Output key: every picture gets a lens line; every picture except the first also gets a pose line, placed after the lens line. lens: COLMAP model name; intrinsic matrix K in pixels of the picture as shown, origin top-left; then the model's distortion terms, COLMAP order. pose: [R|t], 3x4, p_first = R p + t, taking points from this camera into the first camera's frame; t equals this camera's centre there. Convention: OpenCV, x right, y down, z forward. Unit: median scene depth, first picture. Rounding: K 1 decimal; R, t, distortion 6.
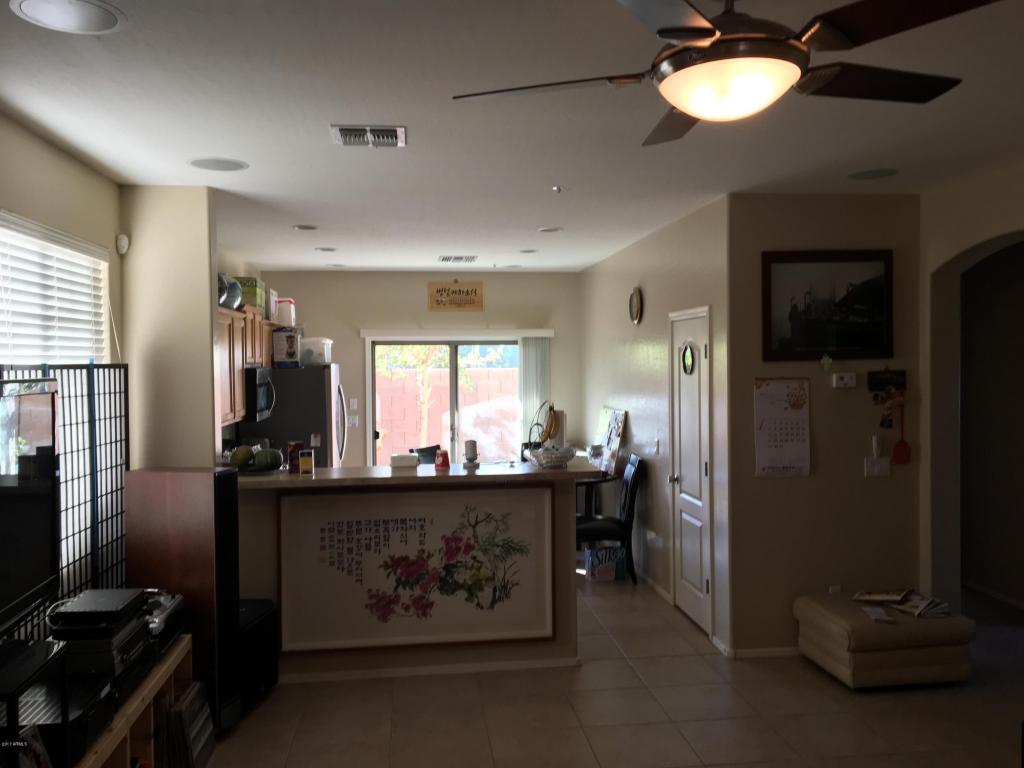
lens RADIAL K [[843.5, 0, 504.2], [0, 843.5, 382.0], [0, 0, 1]] dist [0.044623, -0.060641]
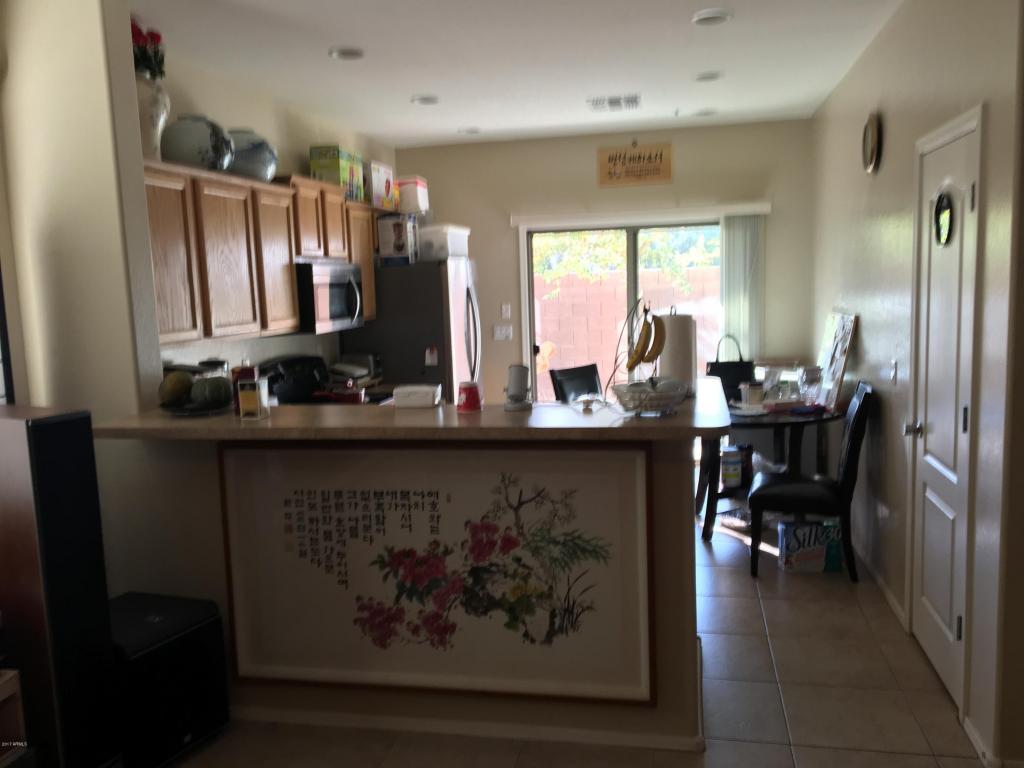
lens RADIAL K [[843.5, 0, 518.3], [0, 843.5, 391.3], [0, 0, 1]] dist [0.044623, -0.060641]
pose [[0.950688, 0.016908, -0.309687, 0.120071], [0.019274, 0.993362, 0.113401, 0.016173], [0.309548, -0.113778, 0.944052, 0.357242]]
